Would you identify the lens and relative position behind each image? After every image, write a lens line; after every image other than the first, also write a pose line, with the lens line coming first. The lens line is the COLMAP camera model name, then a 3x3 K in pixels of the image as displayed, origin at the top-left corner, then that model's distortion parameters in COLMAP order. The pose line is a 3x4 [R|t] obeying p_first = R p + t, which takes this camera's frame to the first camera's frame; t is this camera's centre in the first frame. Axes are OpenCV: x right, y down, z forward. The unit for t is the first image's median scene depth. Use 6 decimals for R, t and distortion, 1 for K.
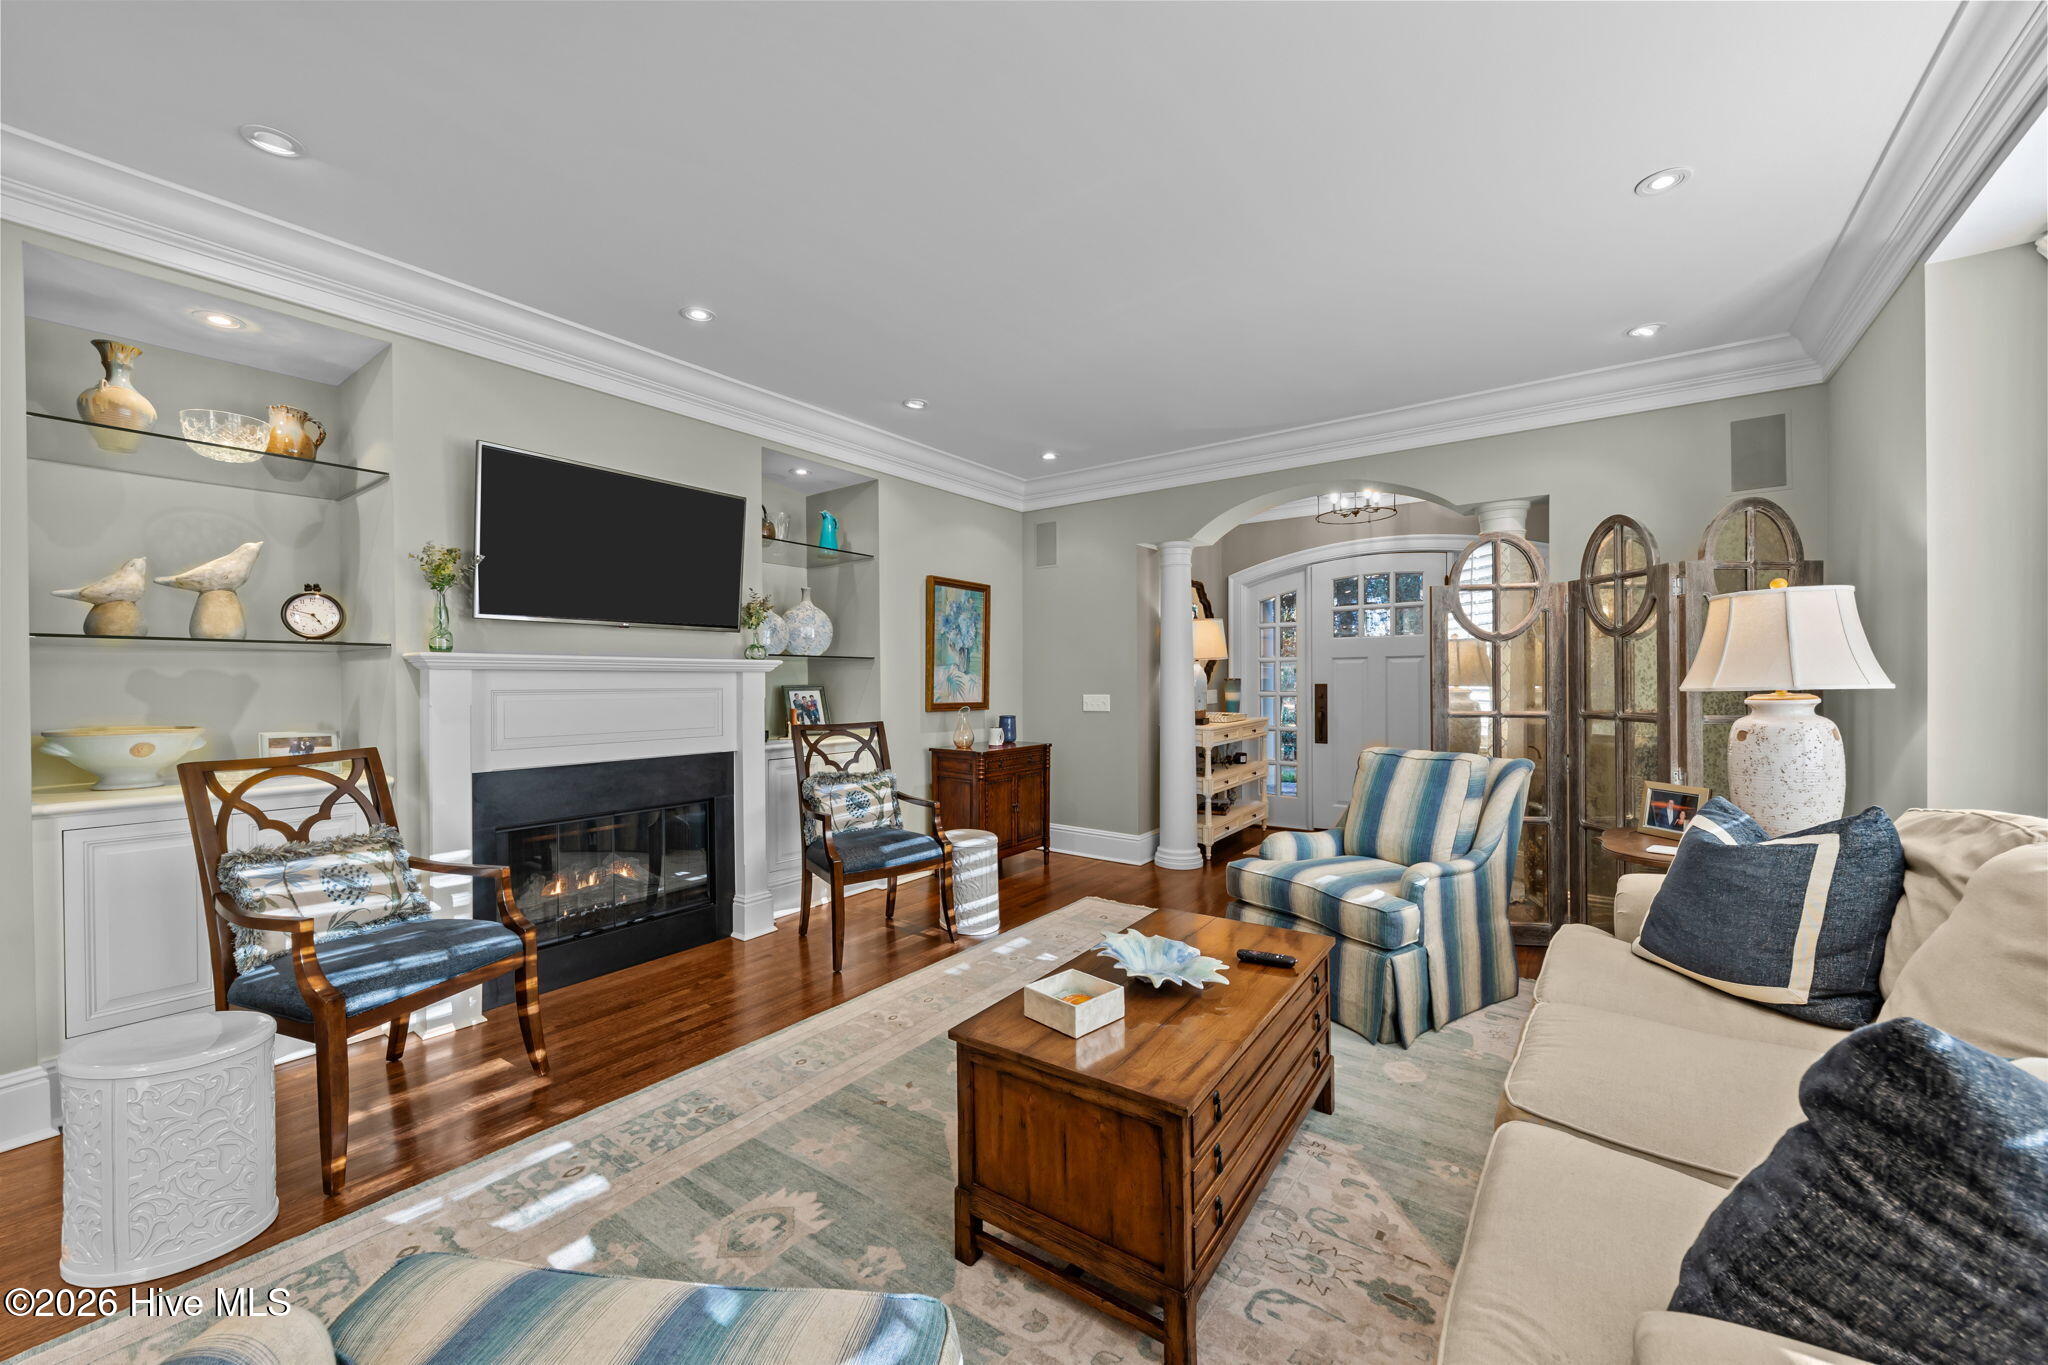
lens RADIAL K [[776.8, 0, 1015.0], [0, 776.8, 688.1], [0, 0, 1]] dist [0.010183, -0.005448]
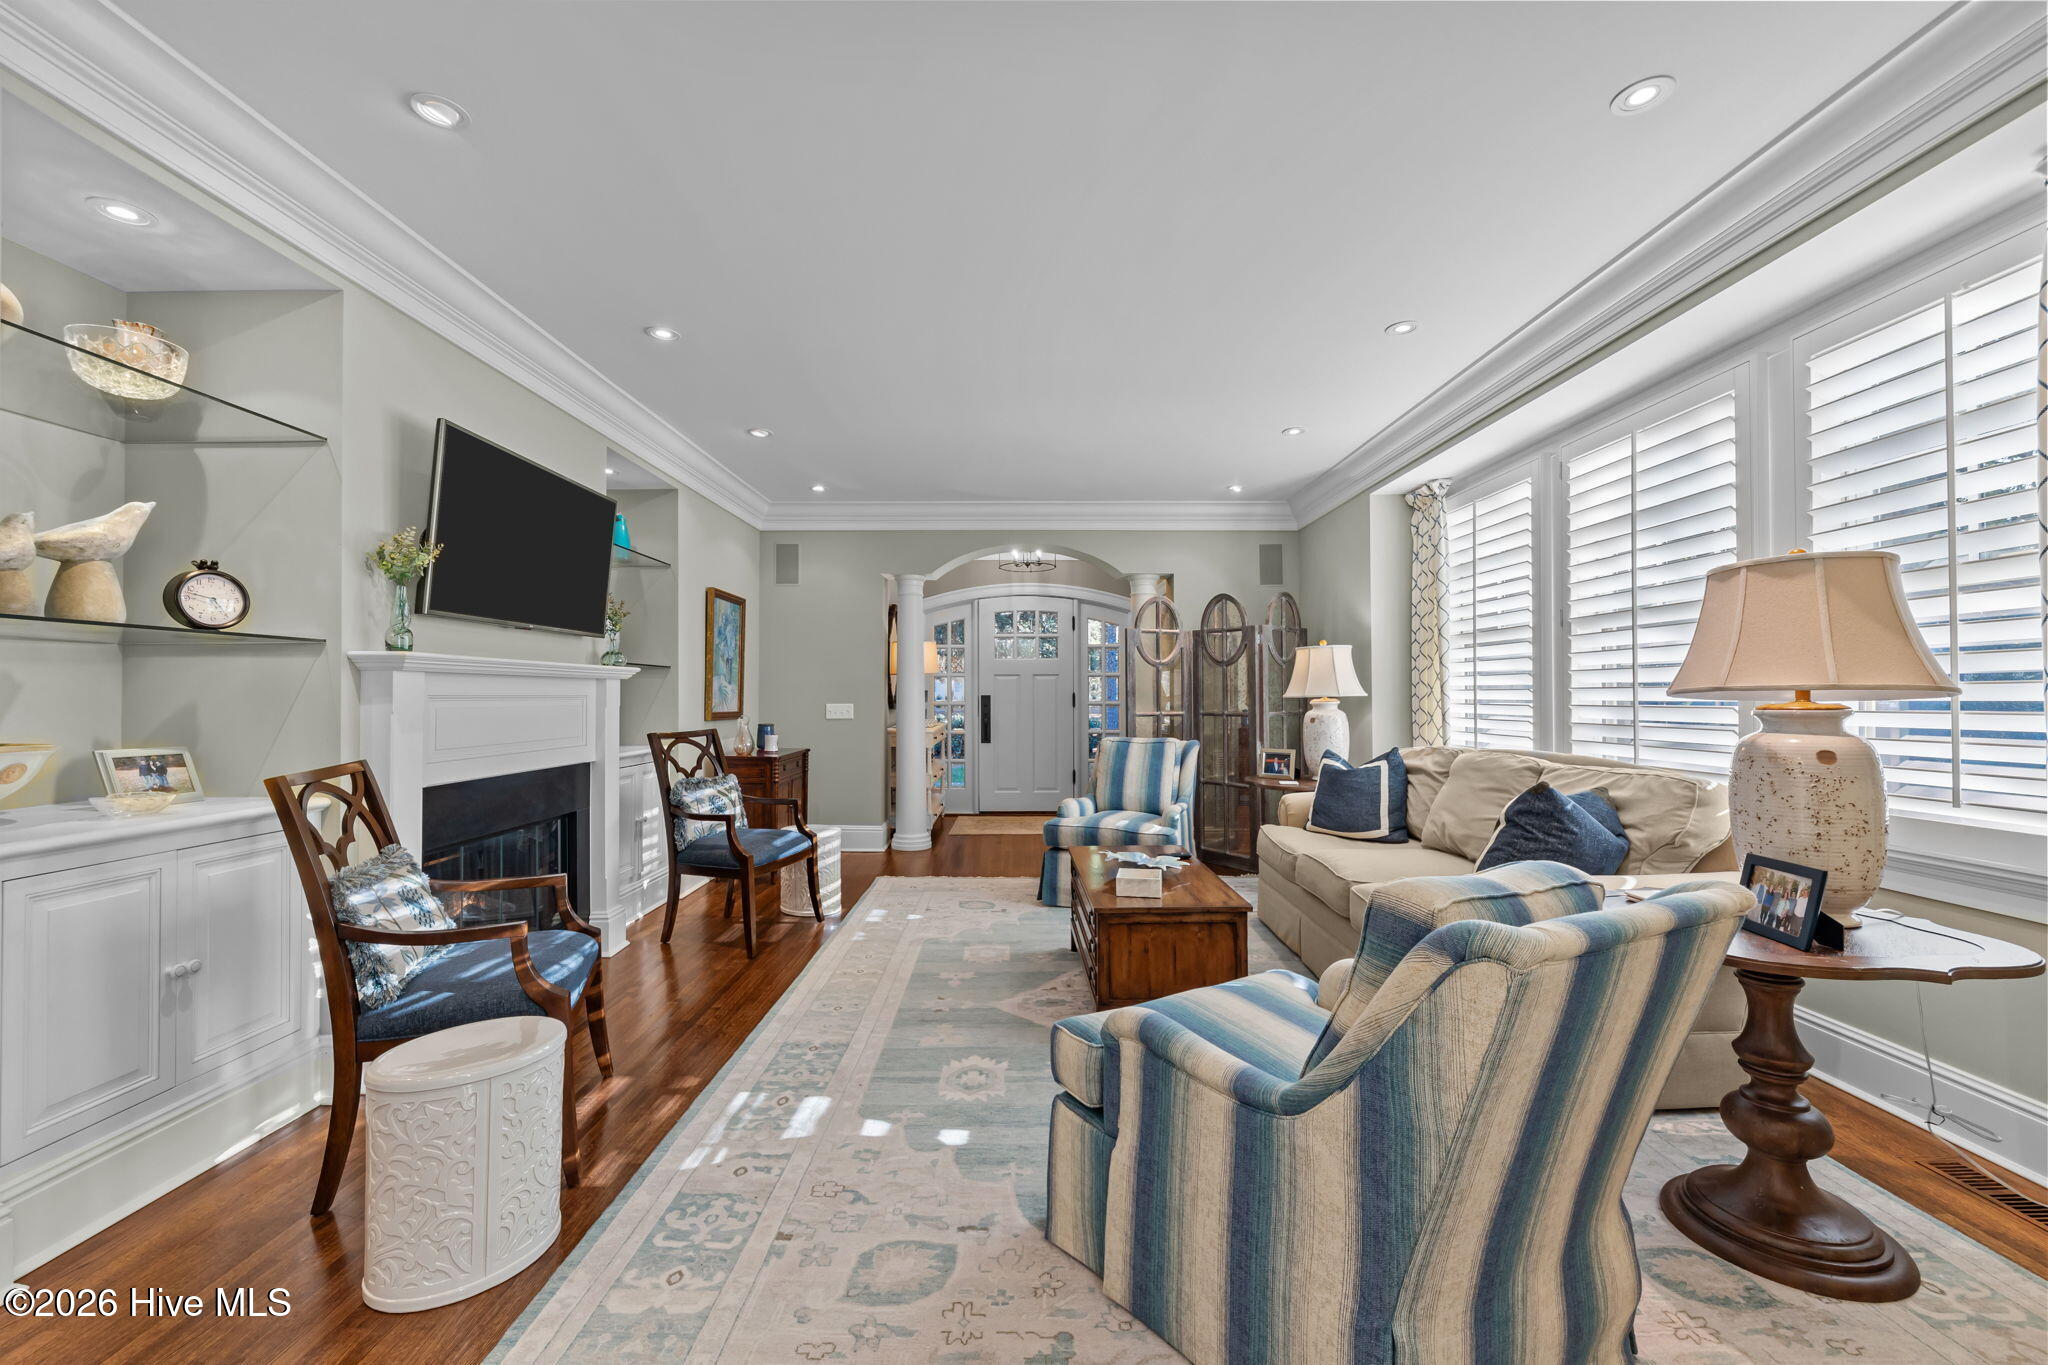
lens RADIAL K [[801.1, 0, 1010.6], [0, 801.1, 684.1], [0, 0, 1]] dist [0.011246, -0.006829]
pose [[0.807717, 0.012114, 0.589446, -0.652202], [0.001808, 0.999733, -0.023024, 0.011649], [-0.589567, 0.019662, 0.807480, -0.125179]]
